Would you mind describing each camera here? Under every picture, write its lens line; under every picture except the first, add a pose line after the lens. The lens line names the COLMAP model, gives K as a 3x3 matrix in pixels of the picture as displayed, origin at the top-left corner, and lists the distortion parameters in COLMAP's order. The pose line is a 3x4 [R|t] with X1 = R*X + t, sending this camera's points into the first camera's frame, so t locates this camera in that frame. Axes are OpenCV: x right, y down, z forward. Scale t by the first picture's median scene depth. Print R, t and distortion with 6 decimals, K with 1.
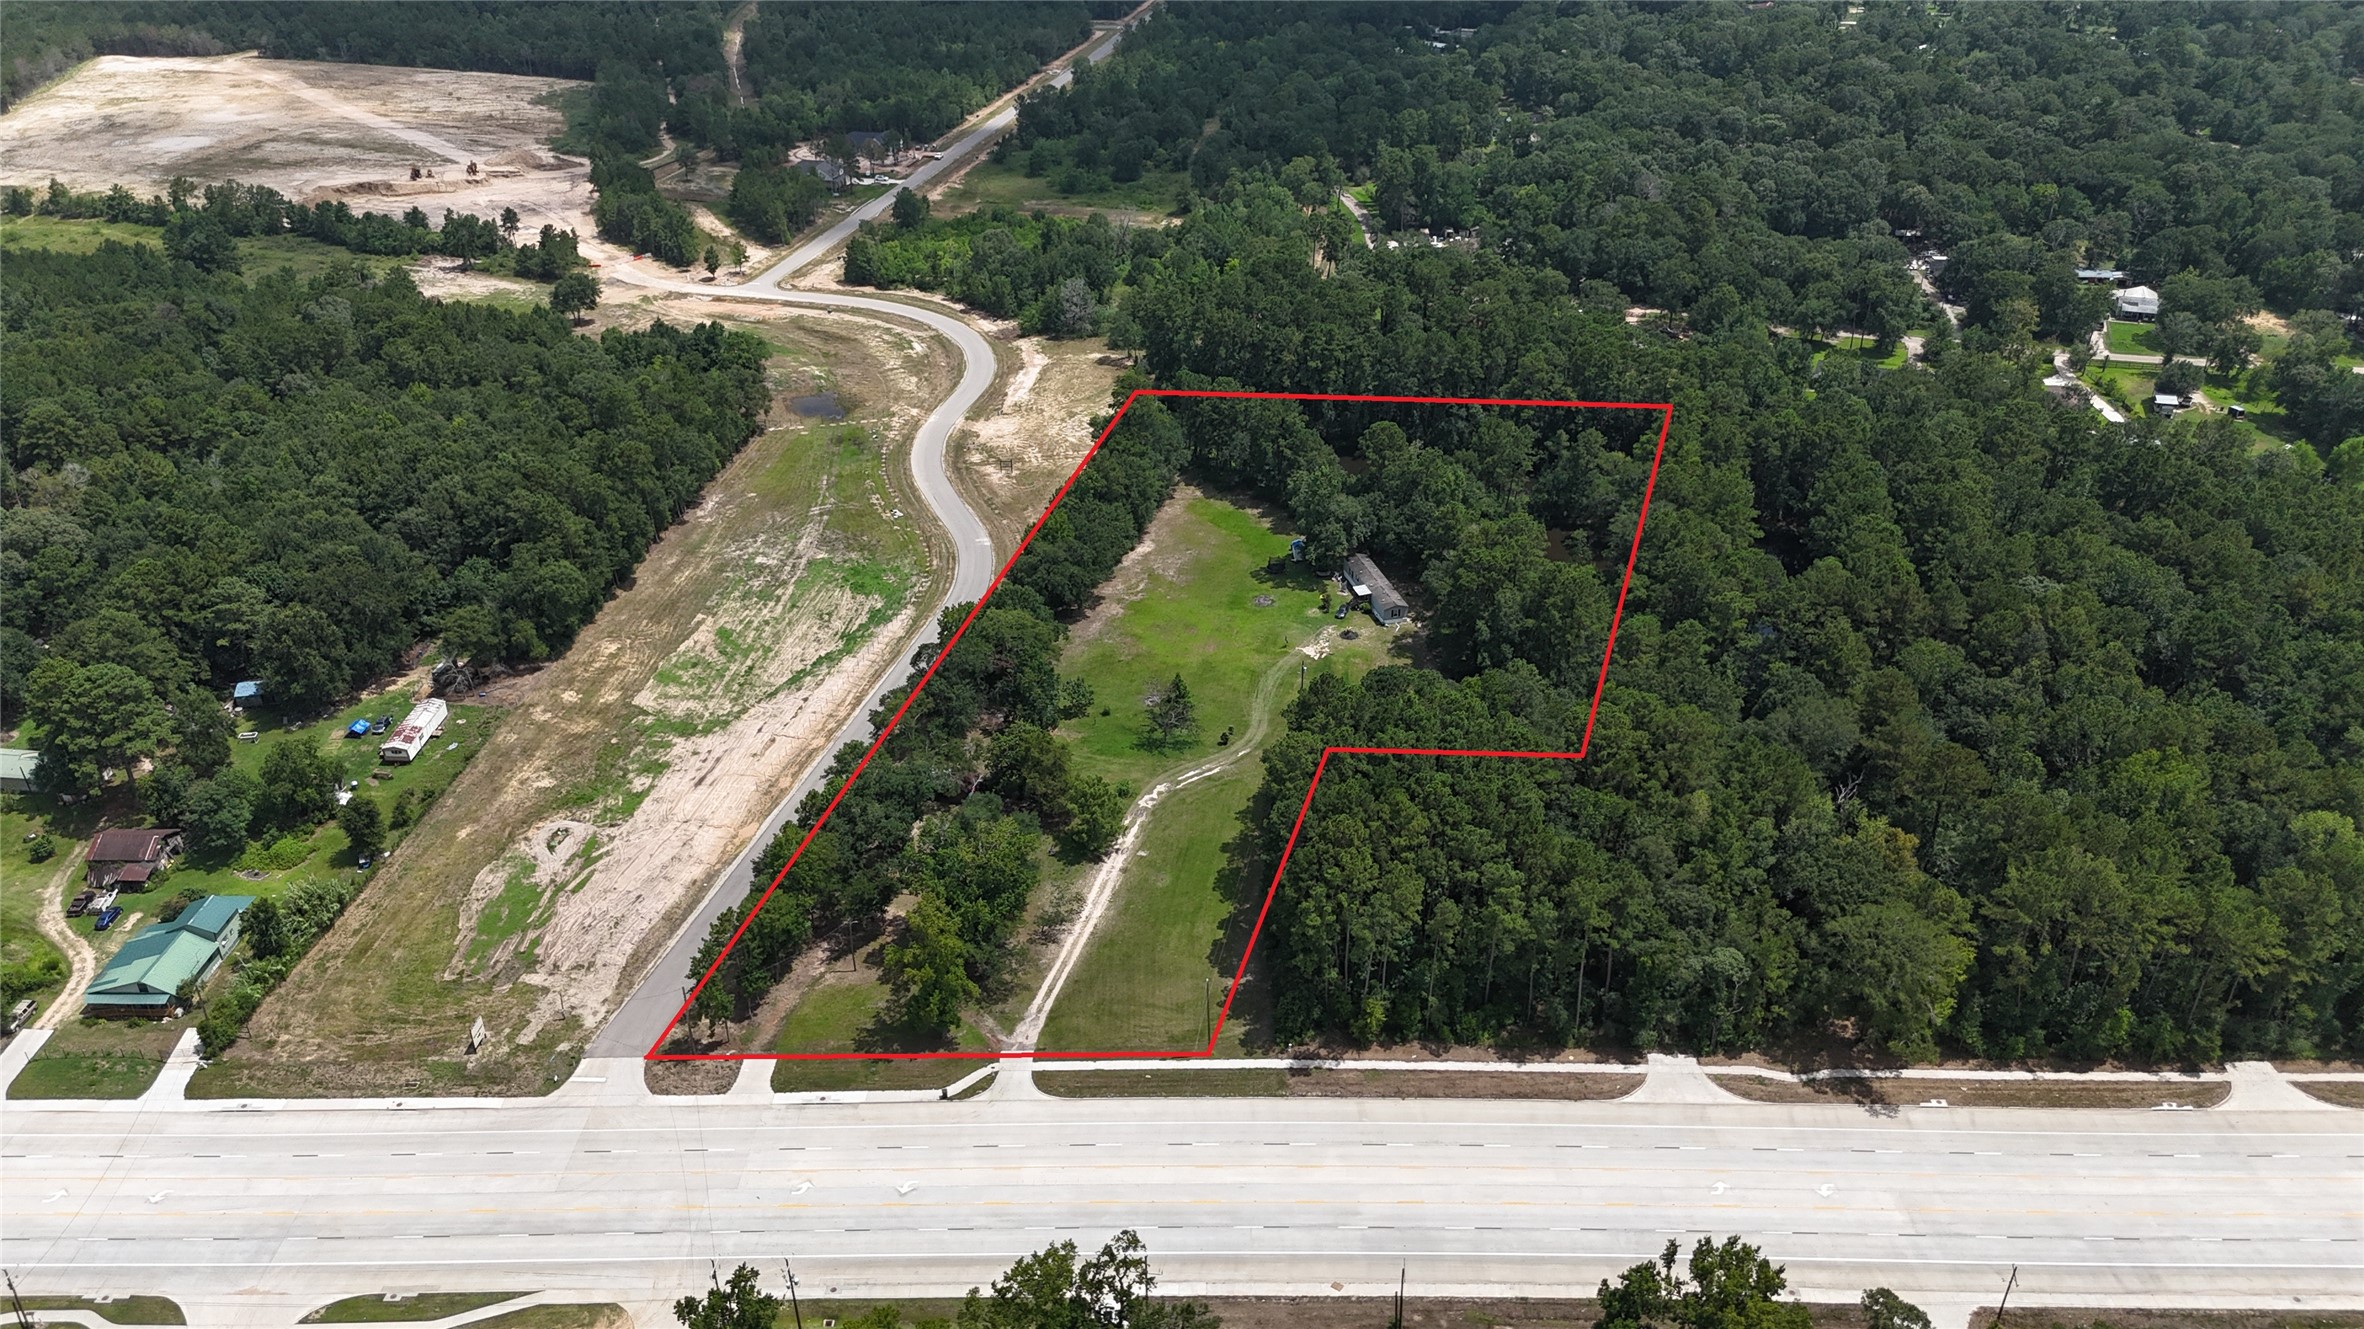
lens RADIAL K [[1747.3, 0, 1188.8], [0, 1747.3, 663.1], [0, 0, 1]] dist [0.063563, -0.059554]
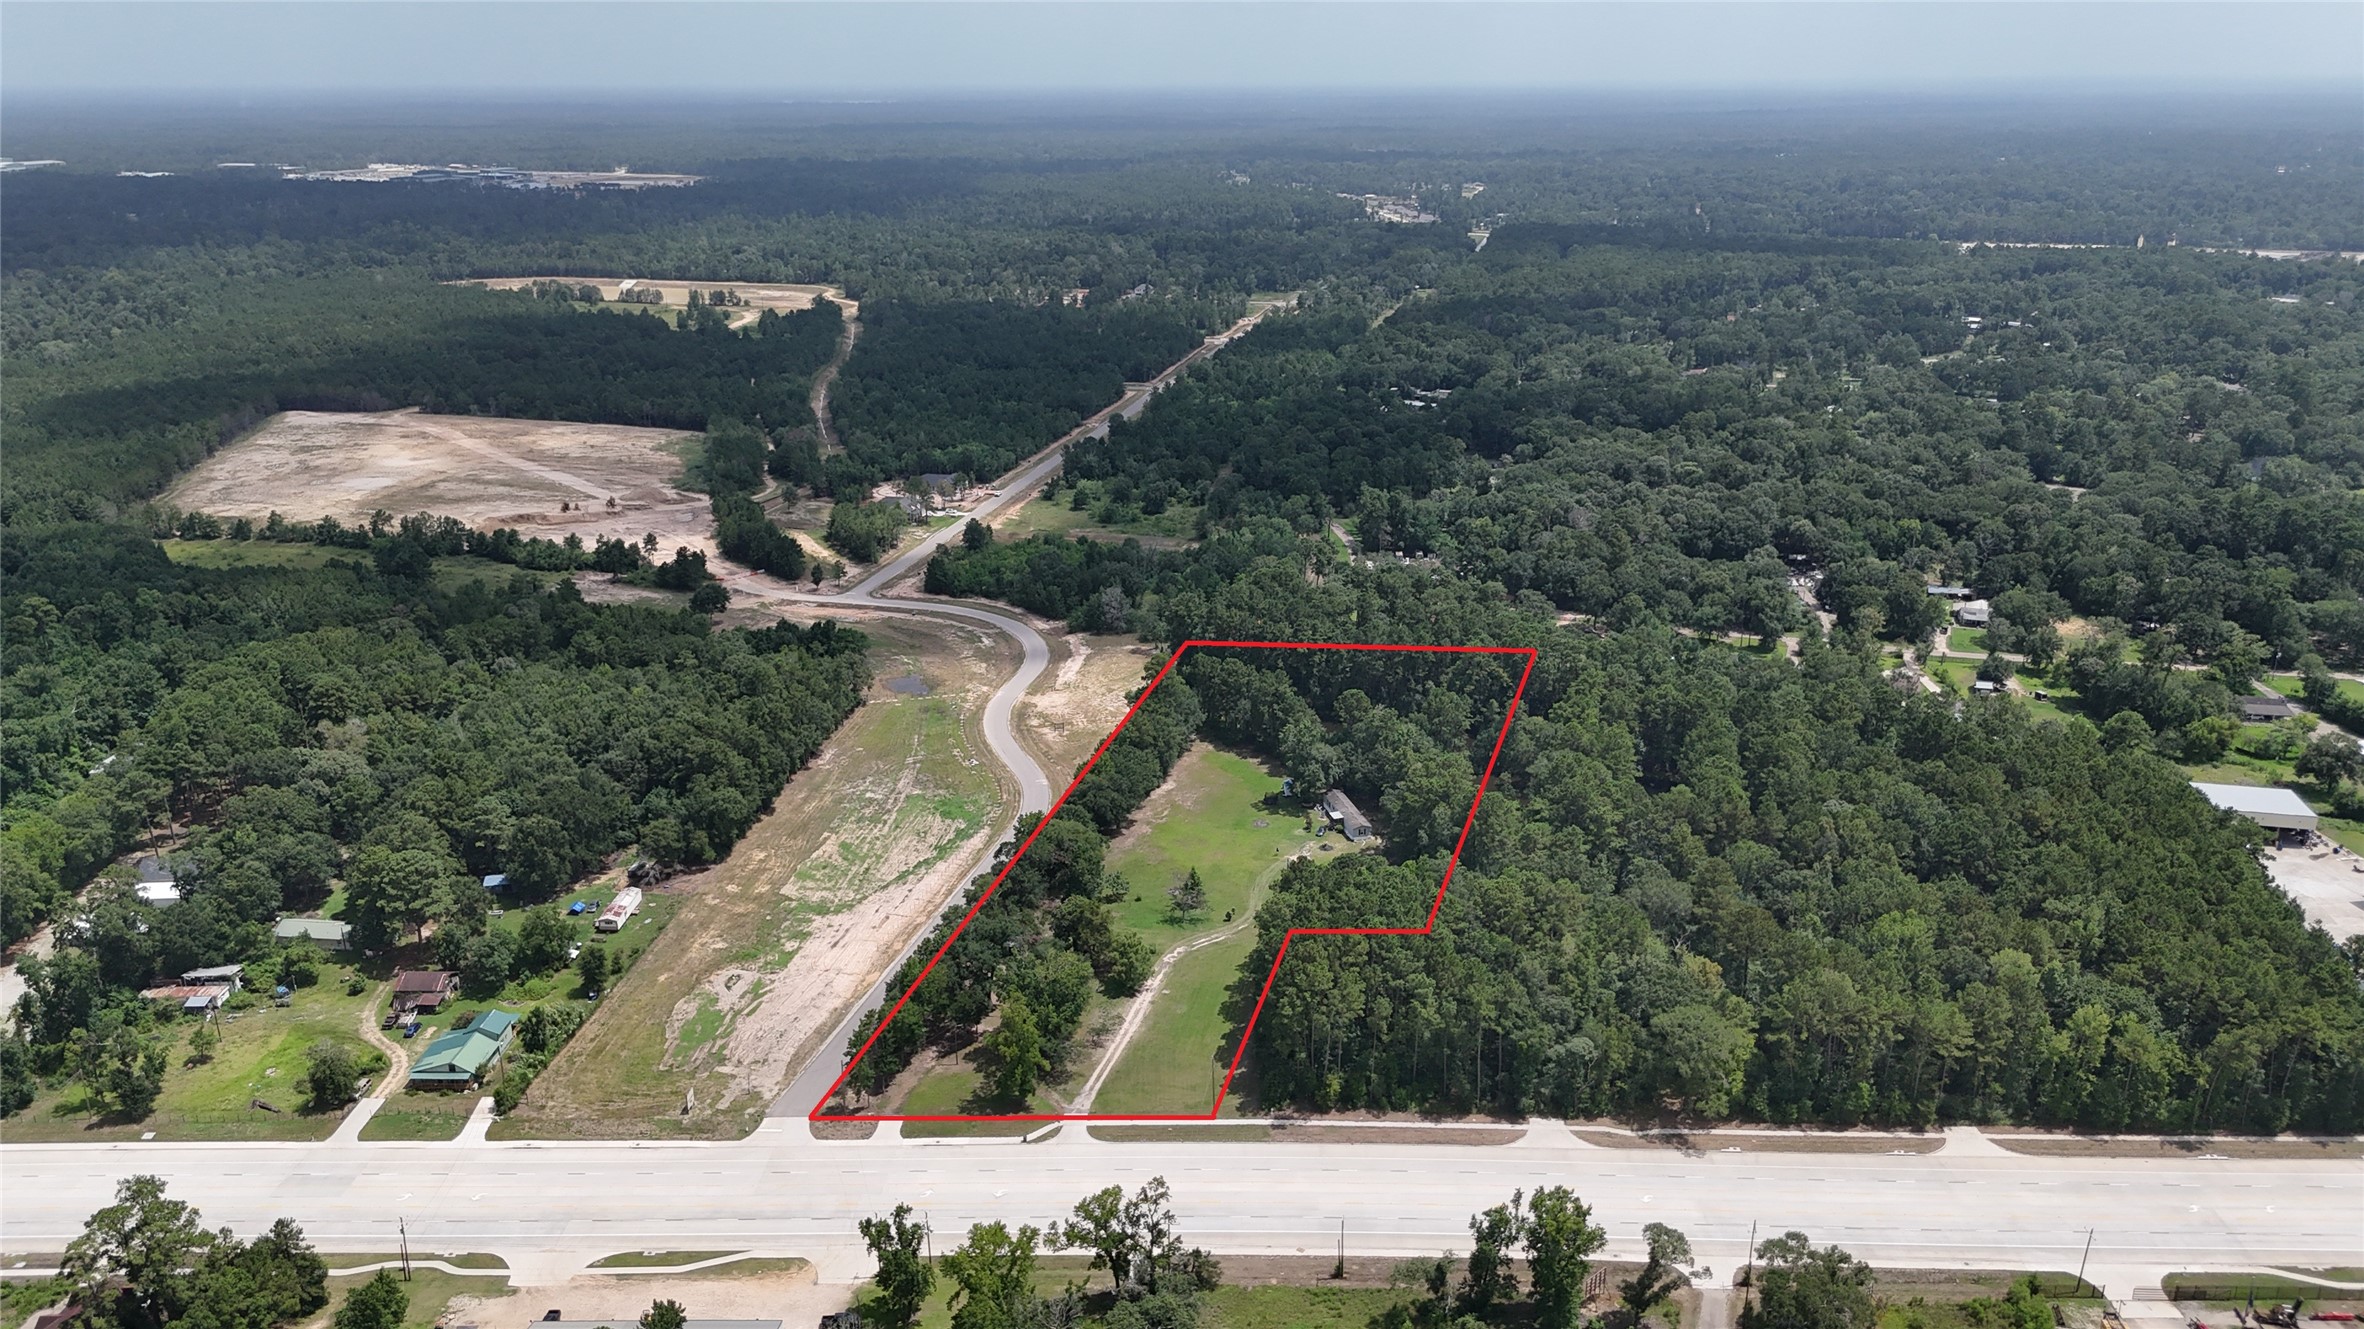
lens RADIAL K [[1747.3, 0, 1188.8], [0, 1747.3, 663.1], [0, 0, 1]] dist [0.063563, -0.059554]
pose [[0.999929, 0.003932, -0.011234, 0.004255], [-0.005920, 0.983136, -0.182781, 0.090016], [0.010326, 0.182835, 0.983089, -0.314569]]
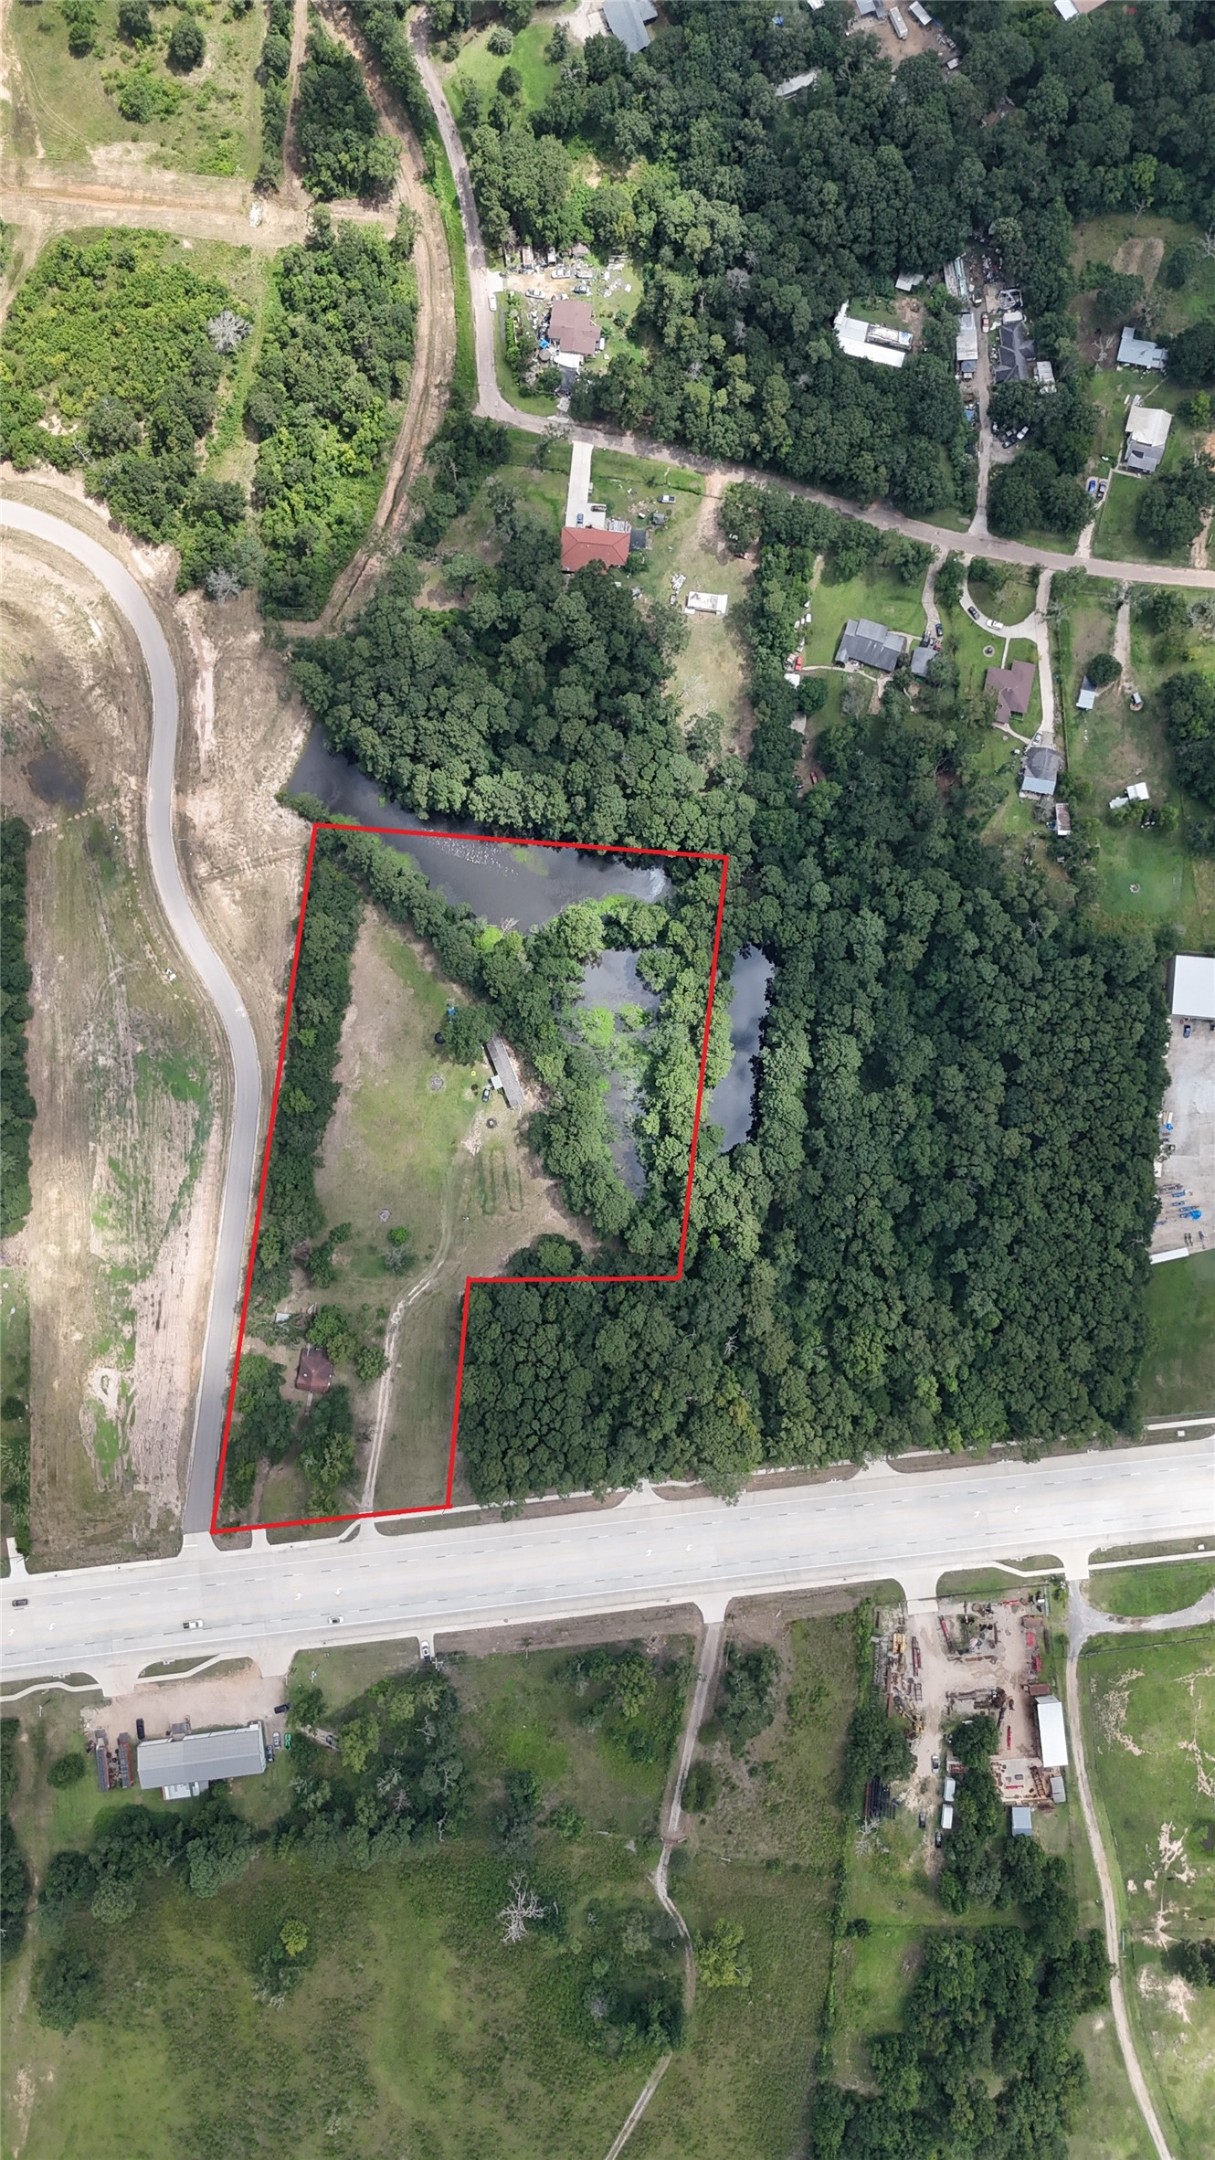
lens RADIAL K [[1596.5, 0, 607.5], [0, 1596.5, 1080.0], [0, 0, 1]] dist [0.063563, -0.059554]
pose [[0.992149, -0.124843, 0.007392, 0.204815], [0.058864, 0.518322, 0.853157, -1.384544], [-0.110343, -0.846024, 0.521602, 0.238881]]
